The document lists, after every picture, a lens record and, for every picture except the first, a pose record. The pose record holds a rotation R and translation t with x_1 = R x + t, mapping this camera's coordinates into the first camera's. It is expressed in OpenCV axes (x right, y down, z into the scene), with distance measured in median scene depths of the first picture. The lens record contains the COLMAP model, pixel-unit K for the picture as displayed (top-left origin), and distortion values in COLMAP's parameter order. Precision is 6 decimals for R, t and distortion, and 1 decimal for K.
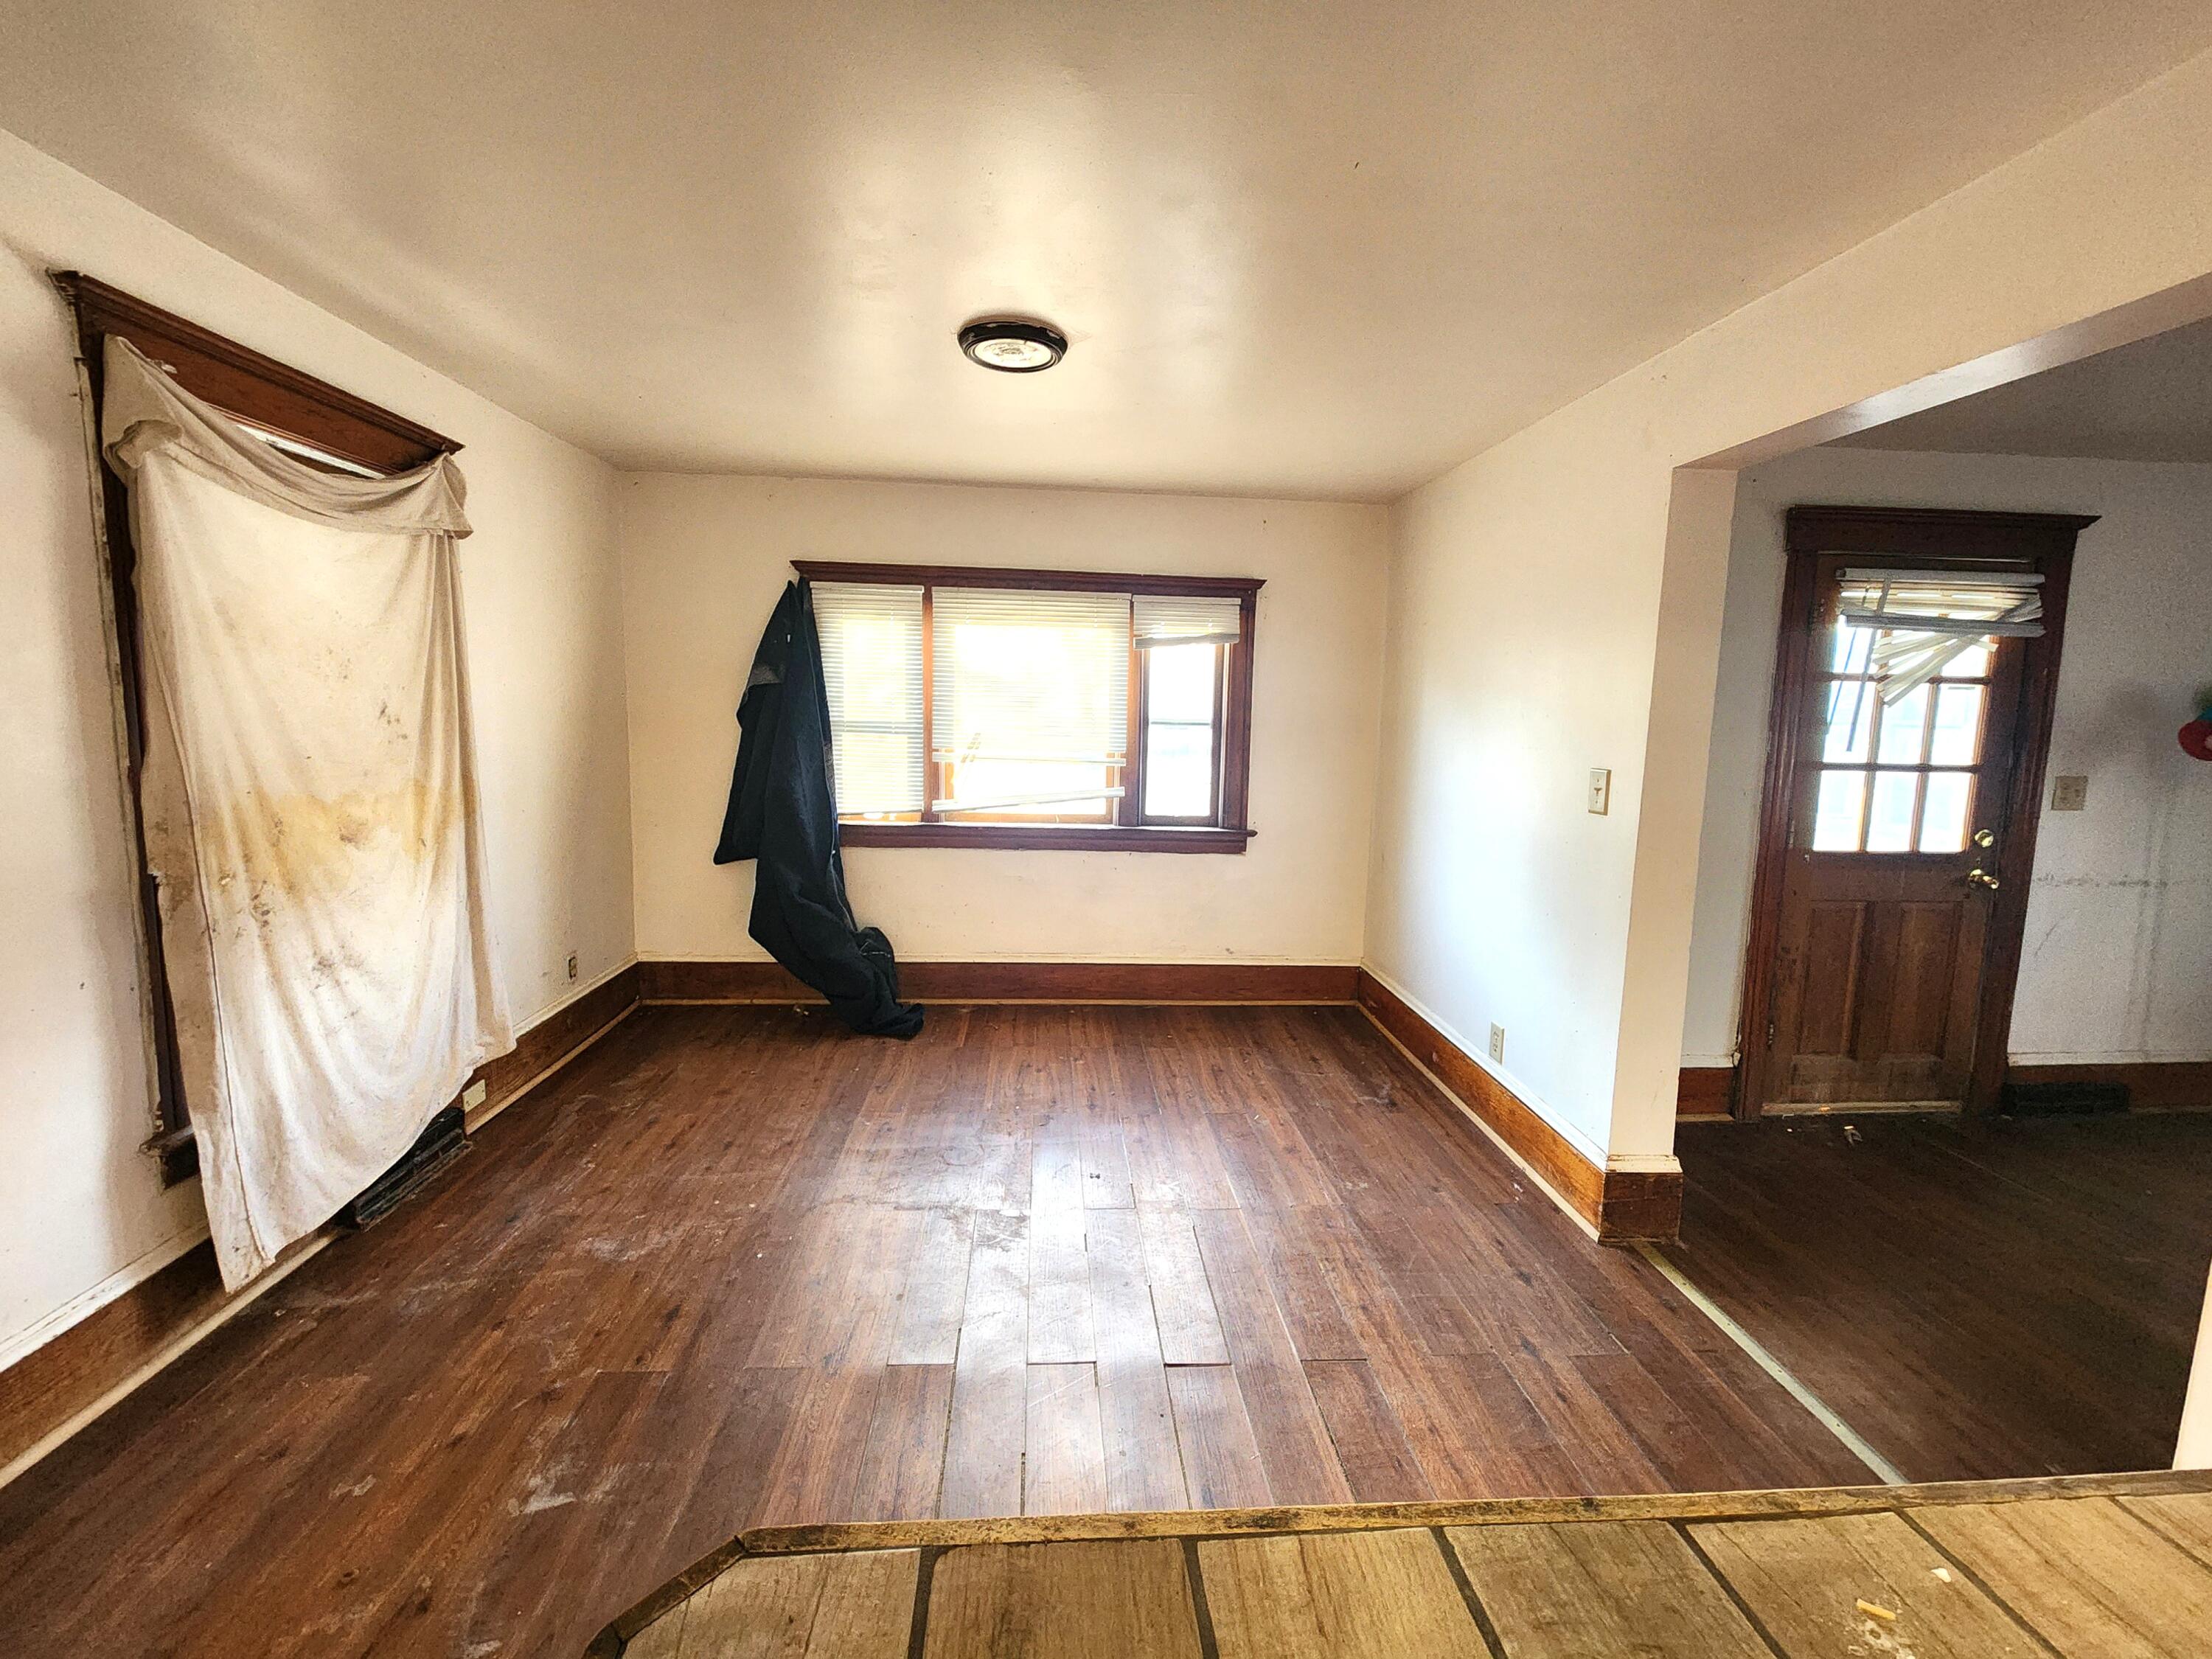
lens RADIAL K [[913.5, 0, 1108.8], [0, 913.5, 814.4], [0, 0, 1]] dist [0.001404, -0.000367]
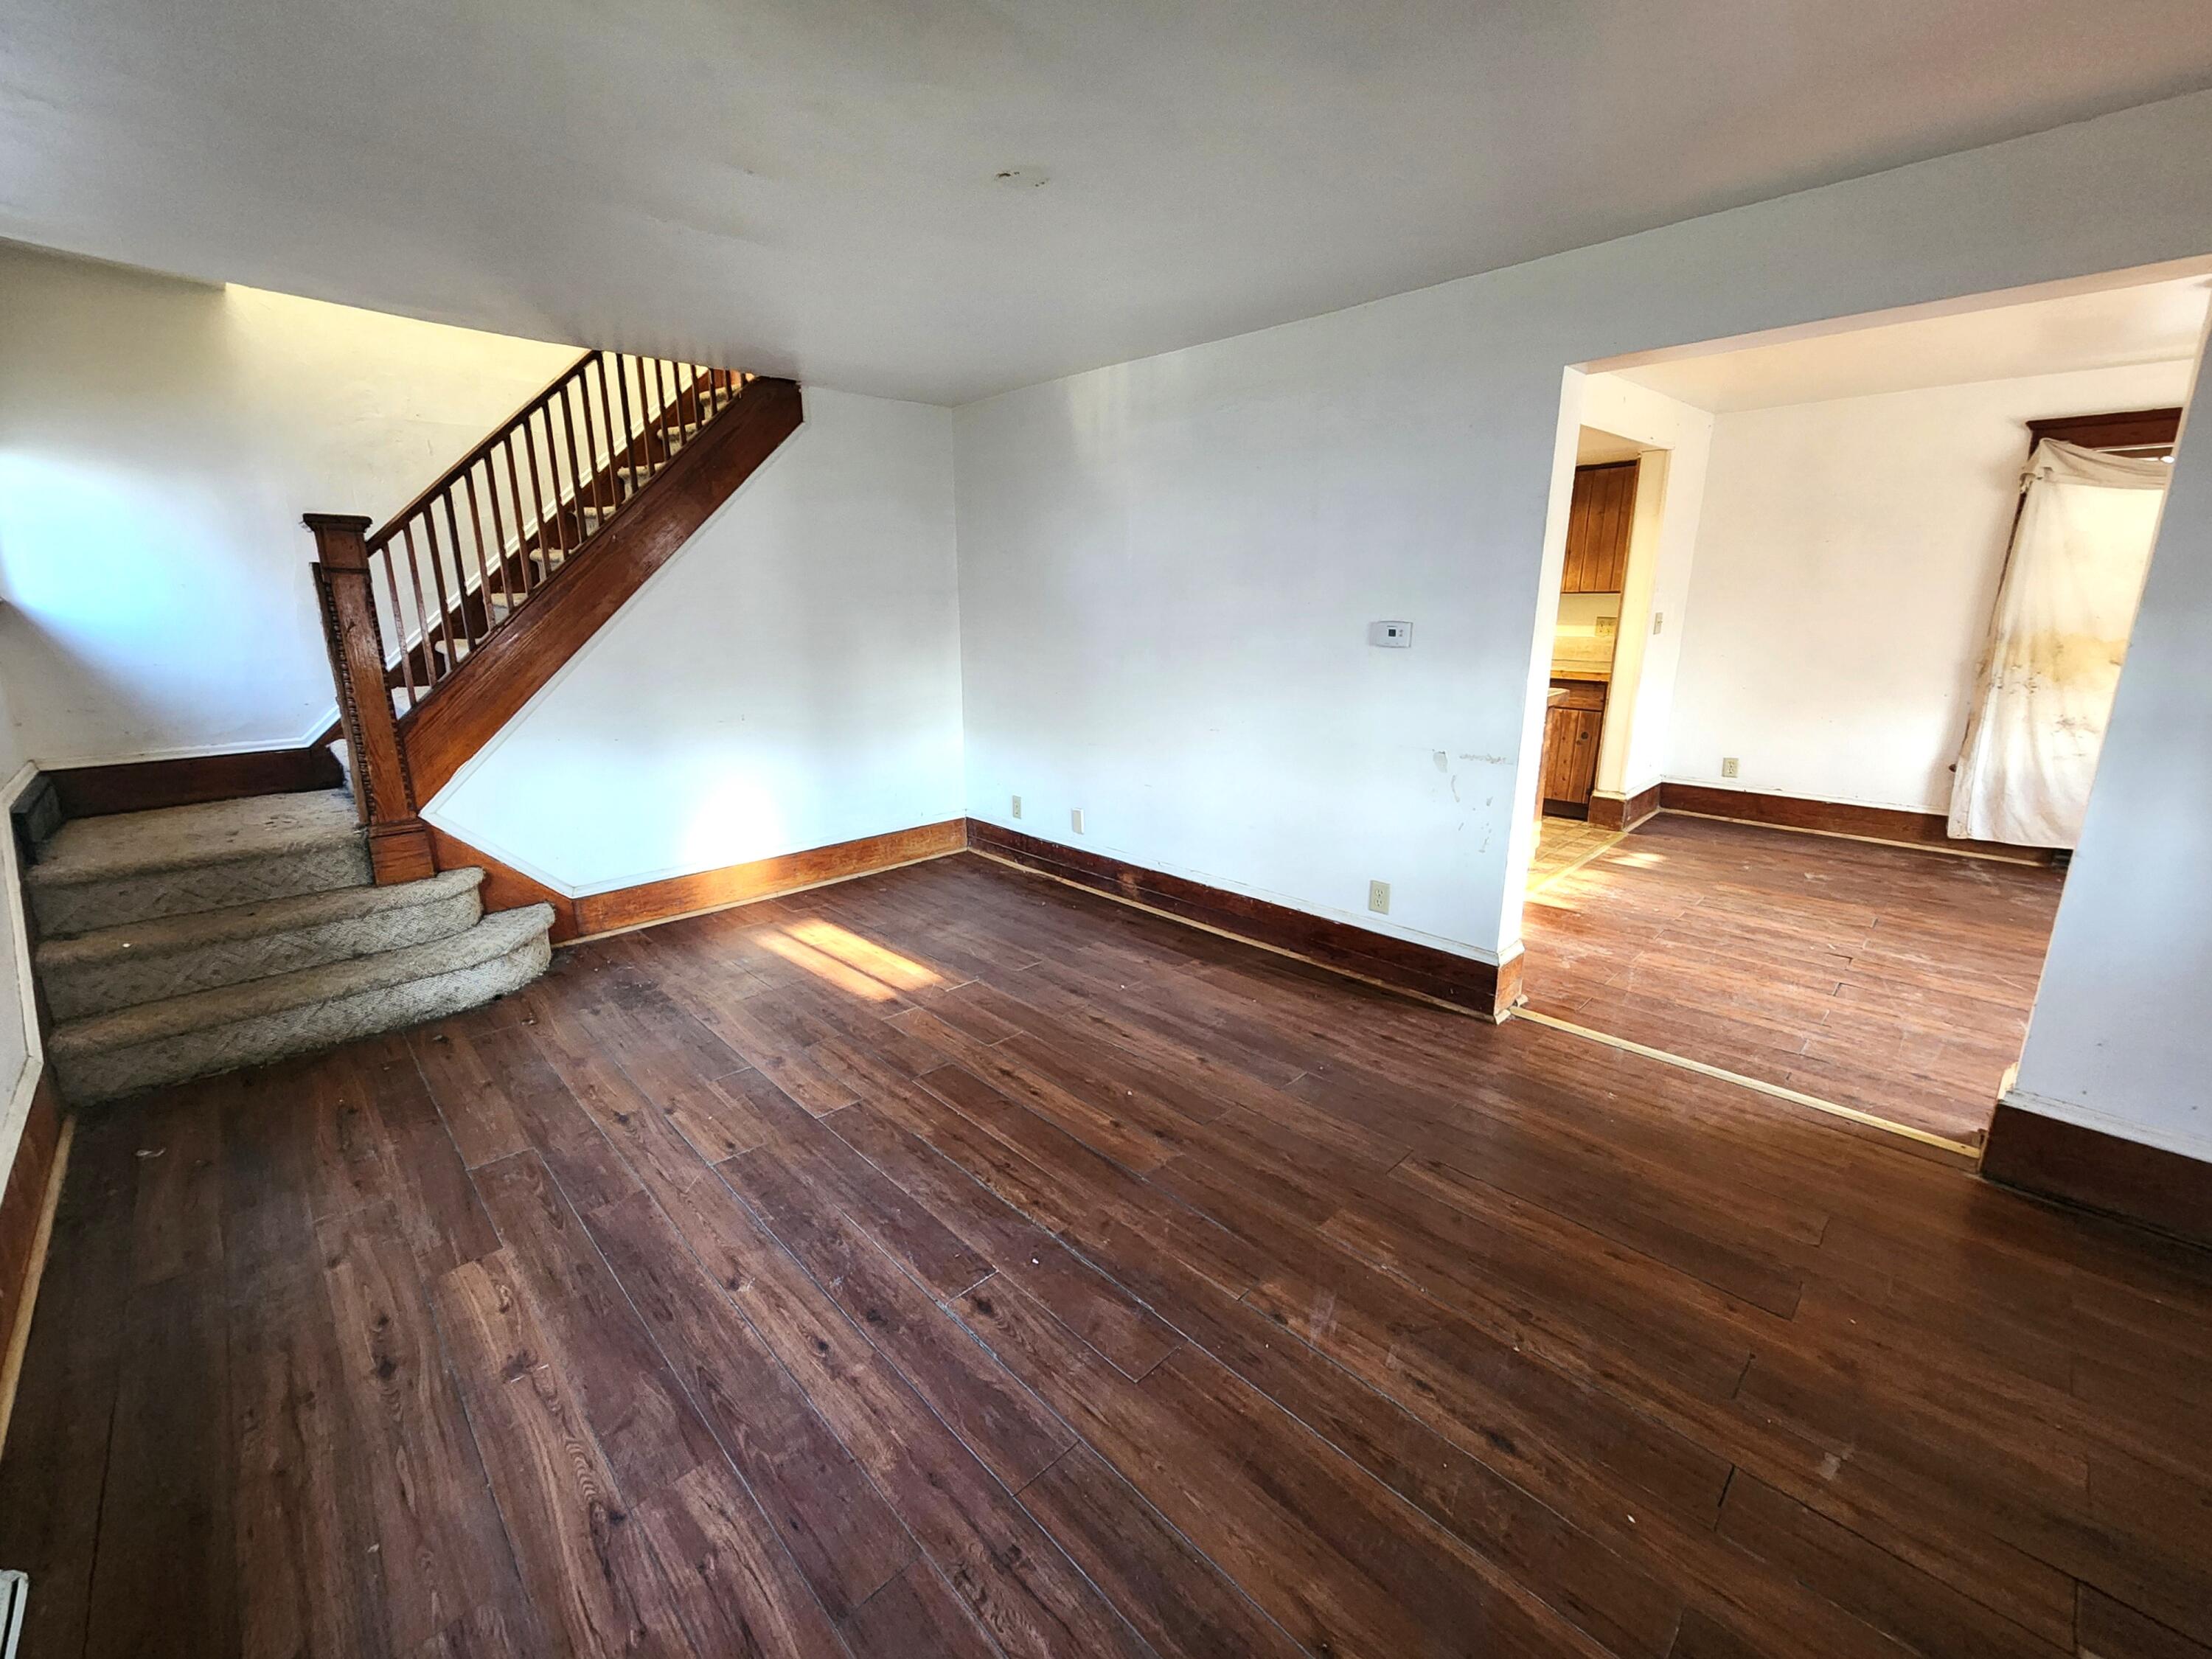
lens RADIAL K [[913.5, 0, 1105.0], [0, 913.5, 820.0], [0, 0, 1]] dist [0.001404, -0.000367]
pose [[-0.754207, 0.140598, -0.641407, 2.142440], [-0.098179, 0.941682, 0.321864, -0.076433], [0.649255, 0.305725, -0.696420, 1.151969]]
